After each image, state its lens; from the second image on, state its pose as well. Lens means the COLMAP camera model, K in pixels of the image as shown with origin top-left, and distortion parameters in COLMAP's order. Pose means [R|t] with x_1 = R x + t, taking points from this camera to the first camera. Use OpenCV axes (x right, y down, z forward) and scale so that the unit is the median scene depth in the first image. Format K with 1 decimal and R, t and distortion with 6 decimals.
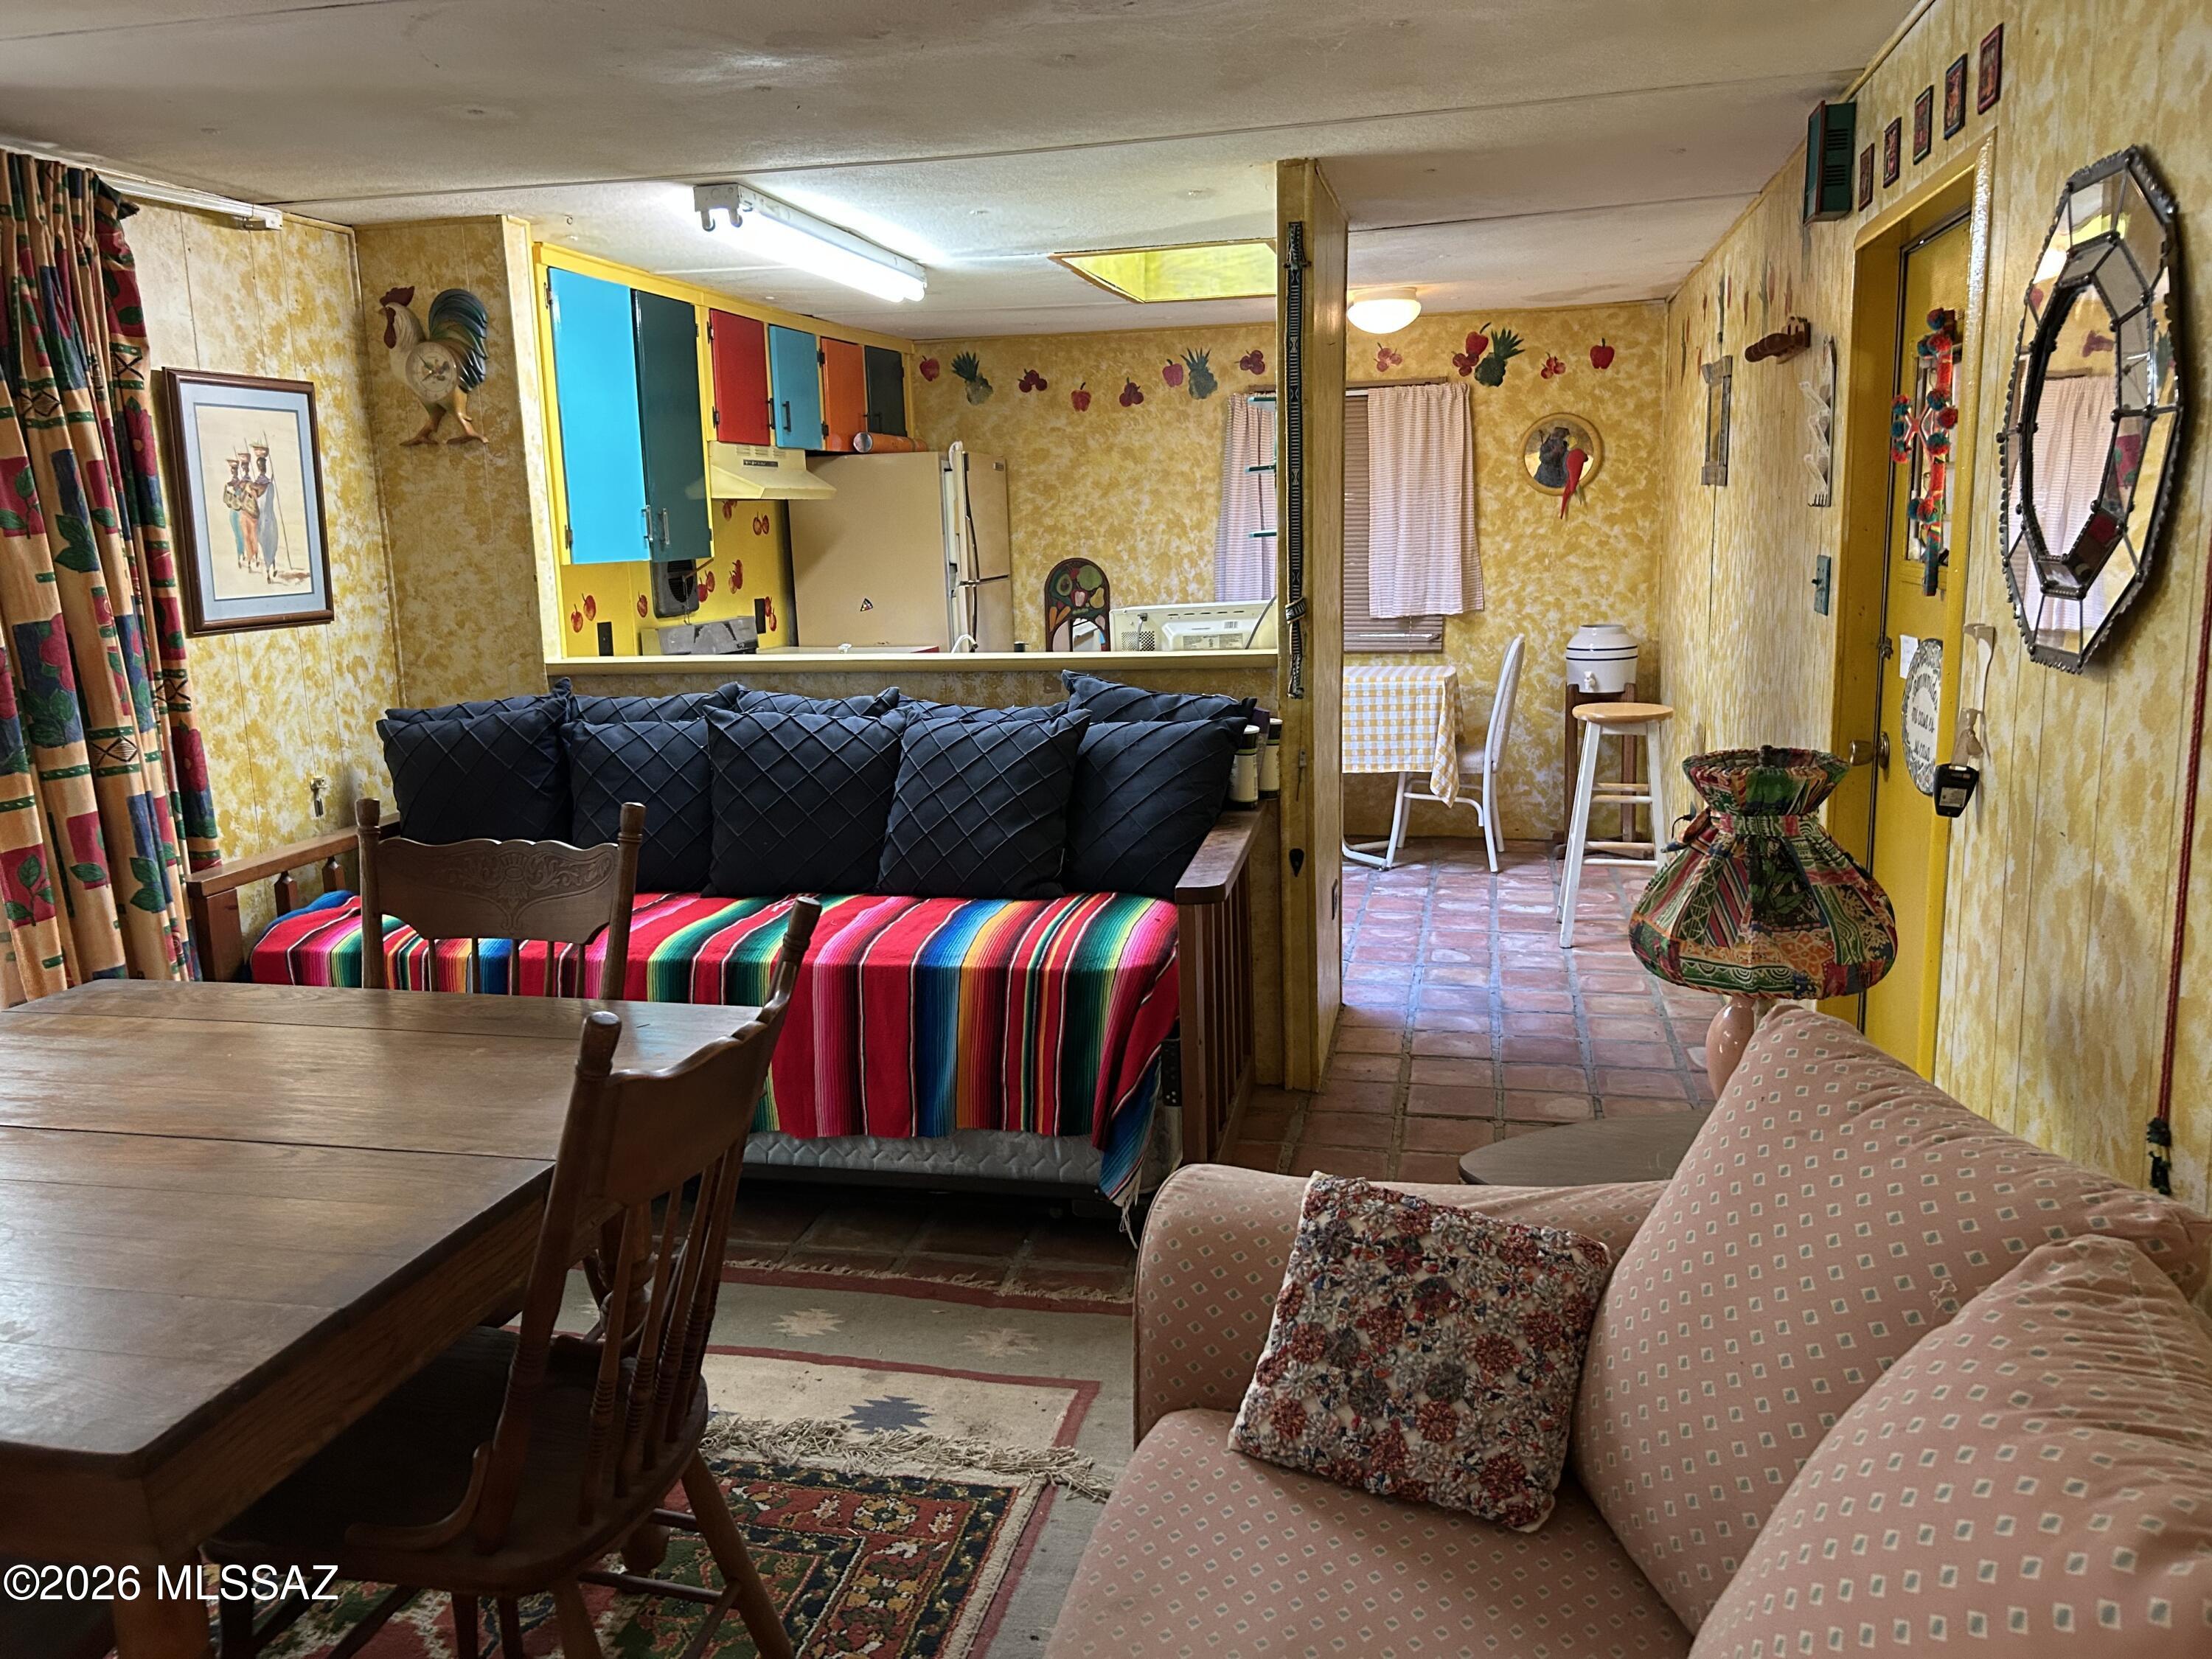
lens RADIAL K [[1674.2, 0, 1096.2], [0, 1674.2, 821.7], [0, 0, 1]] dist [0.122234, -0.322904]
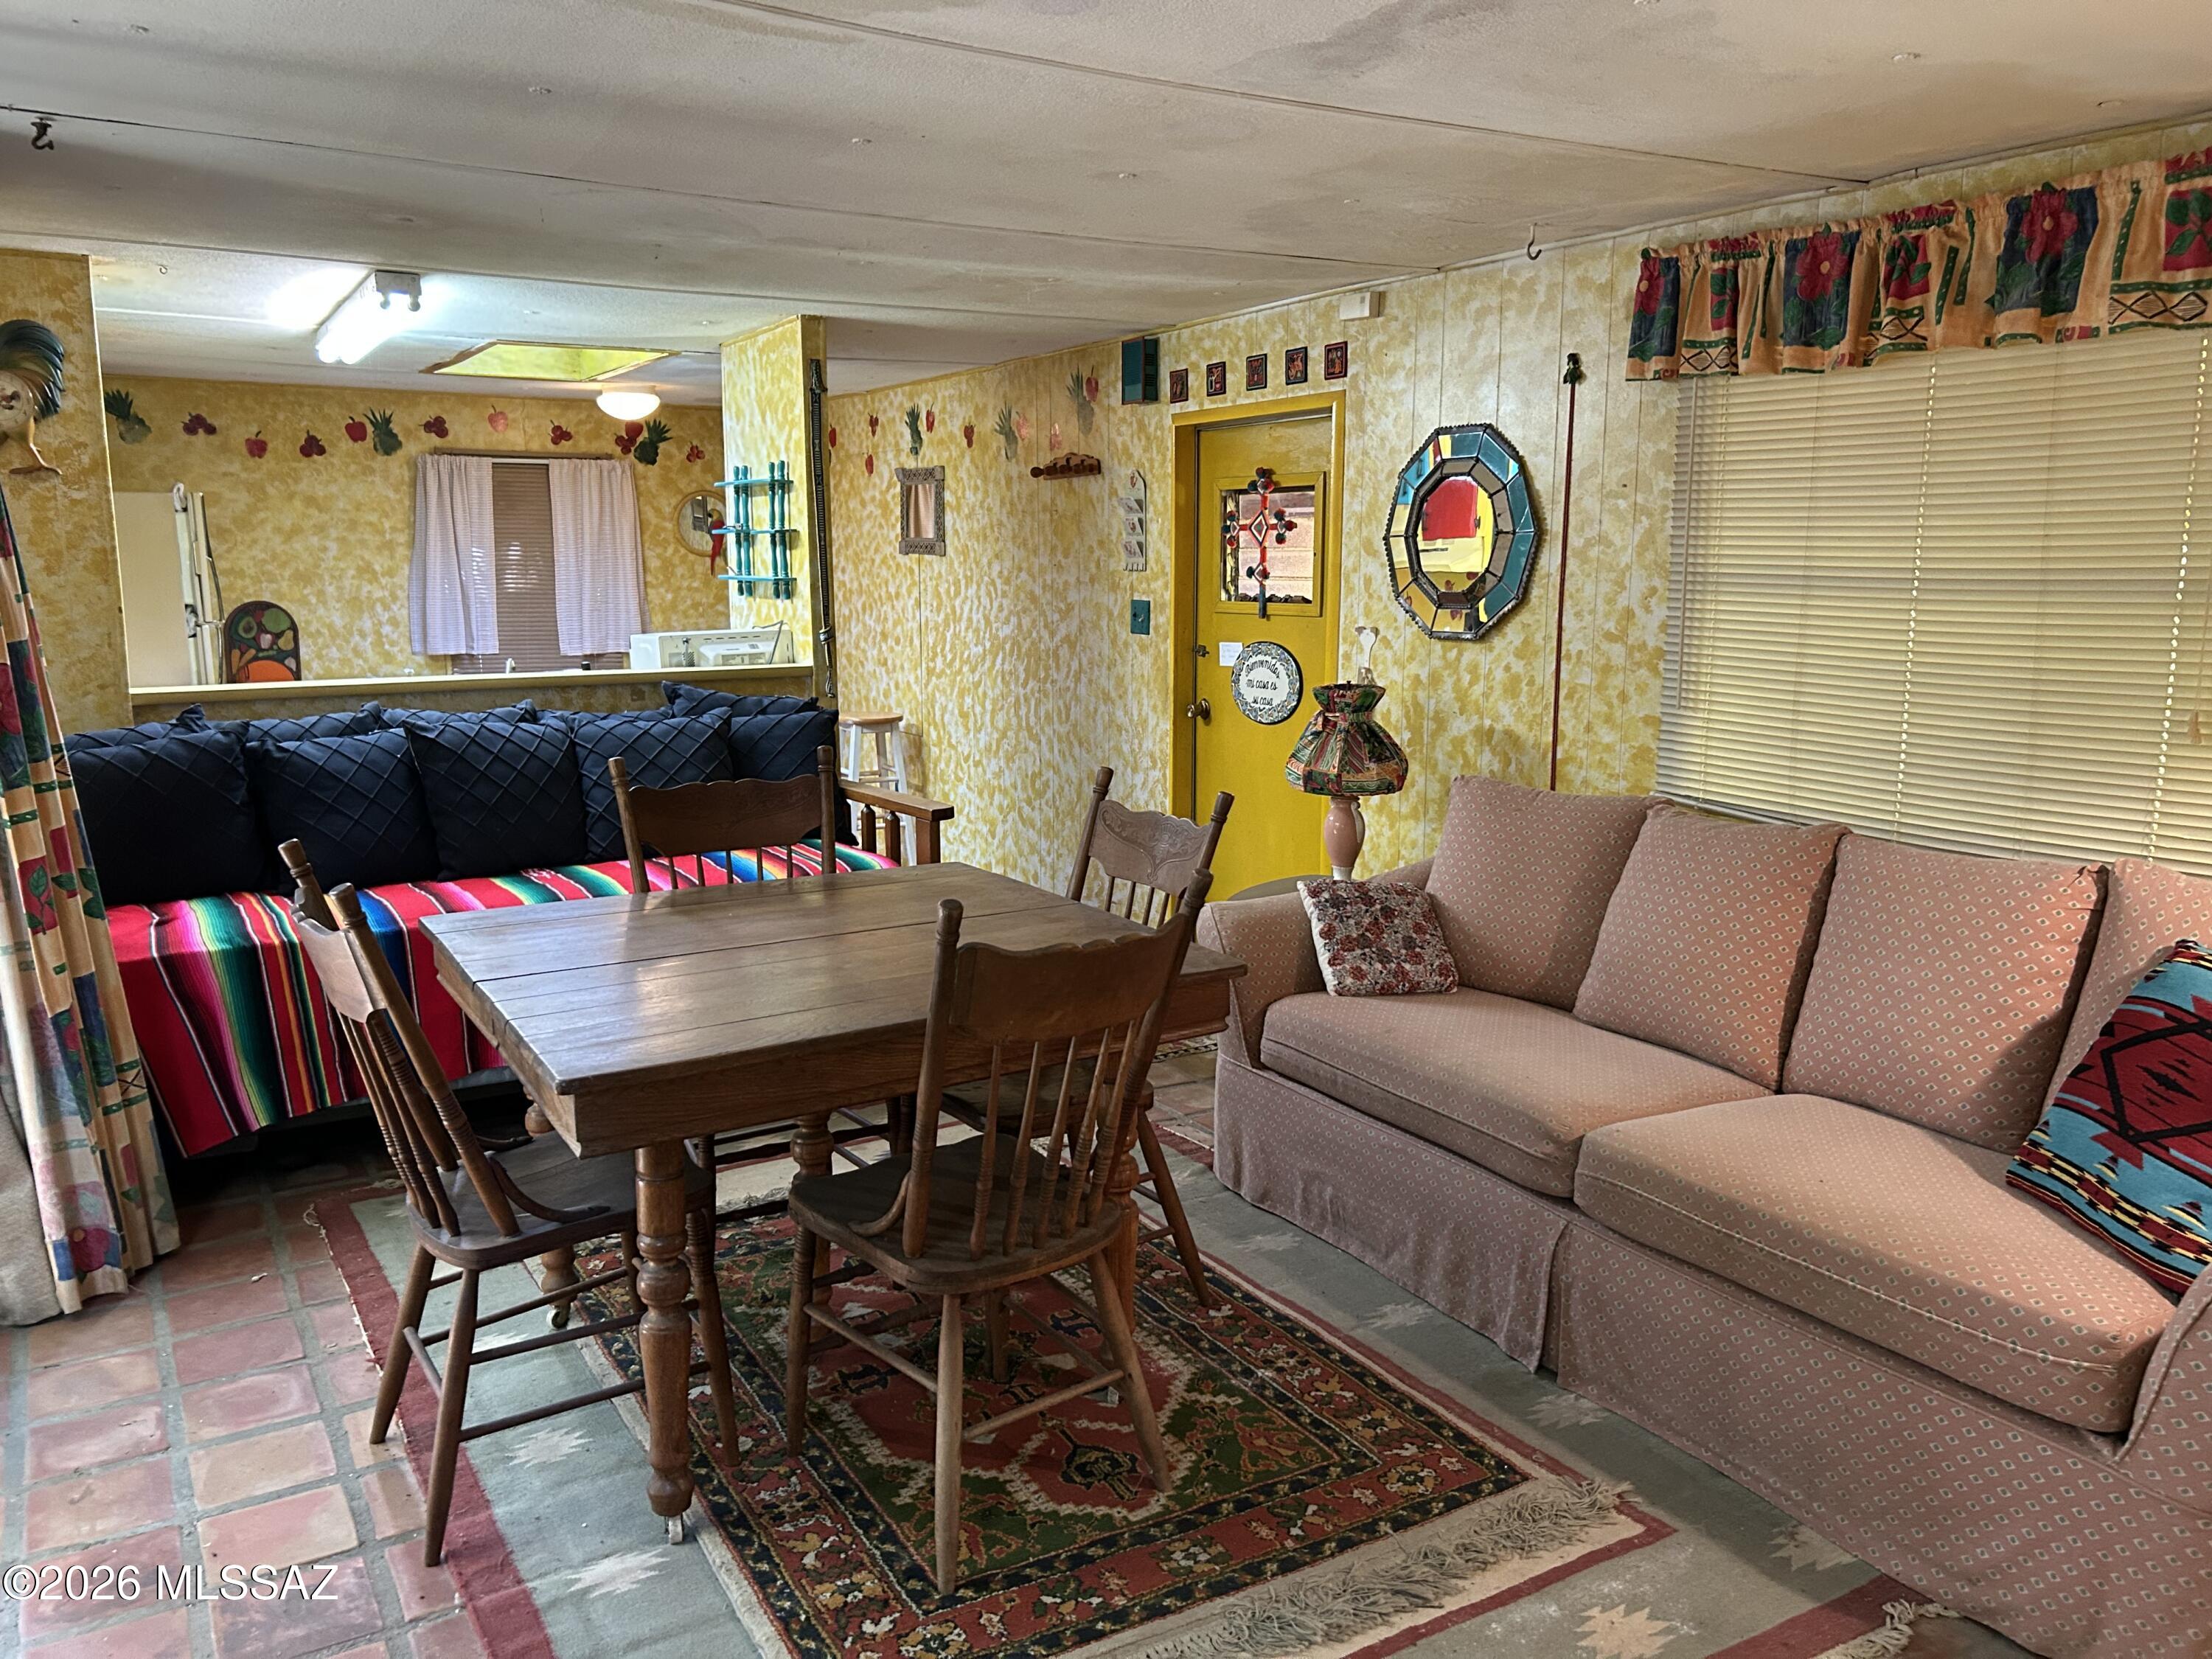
lens RADIAL K [[1725.2, 0, 1106.0], [0, 1725.2, 829.5], [0, 0, 1]] dist [0.053388, -0.063131]
pose [[0.709902, -0.082859, 0.699409, -0.419762], [0.108439, 0.994073, 0.007702, 0.028250], [-0.695902, 0.070375, 0.714680, -0.098621]]
